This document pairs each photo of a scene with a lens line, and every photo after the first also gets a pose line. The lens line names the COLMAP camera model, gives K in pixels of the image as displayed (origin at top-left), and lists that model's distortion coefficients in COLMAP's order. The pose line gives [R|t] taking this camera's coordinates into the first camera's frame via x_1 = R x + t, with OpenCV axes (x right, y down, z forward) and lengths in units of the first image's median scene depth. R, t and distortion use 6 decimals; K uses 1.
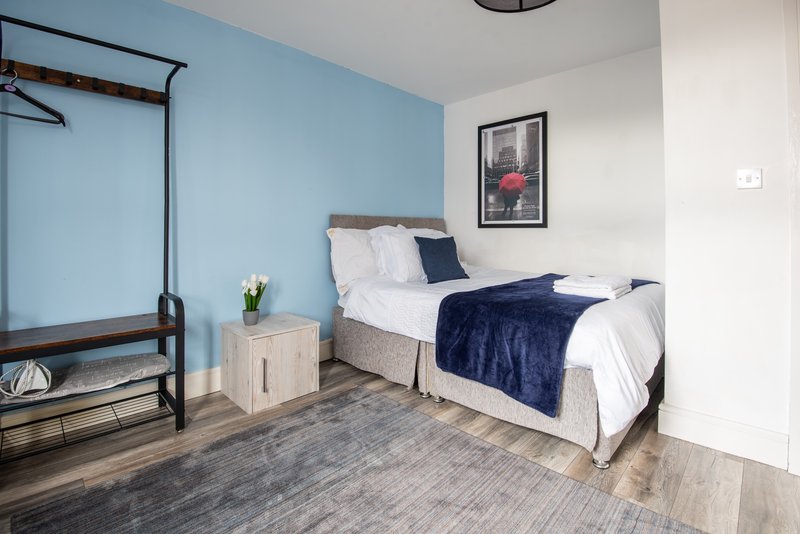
lens RADIAL K [[357.0, 0, 395.1], [0, 357.0, 235.3], [0, 0, 1]] dist [0.000918, -0.020755]
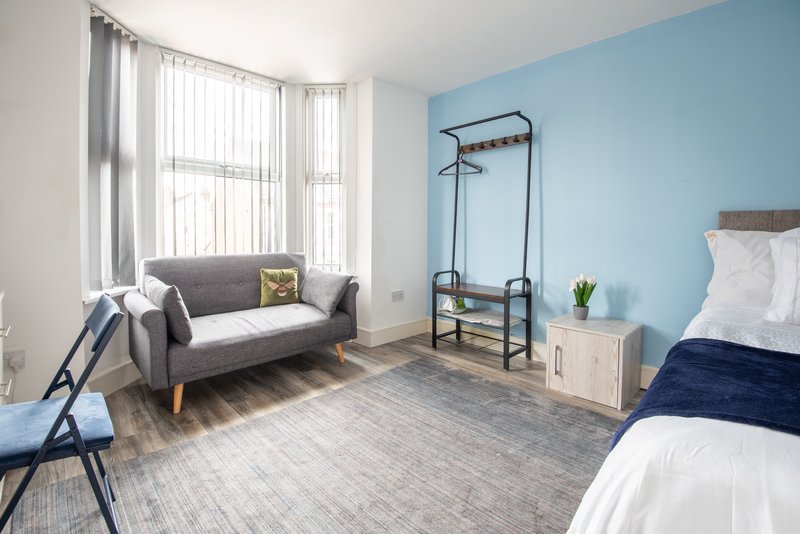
lens RADIAL K [[357.0, 0, 395.1], [0, 357.0, 235.3], [0, 0, 1]] dist [0.000918, -0.020755]
pose [[0.020231, 0.018927, -0.999616, 0.760831], [-0.010340, 0.999771, 0.018720, -0.022553], [0.999742, 0.009957, 0.020422, 0.465952]]
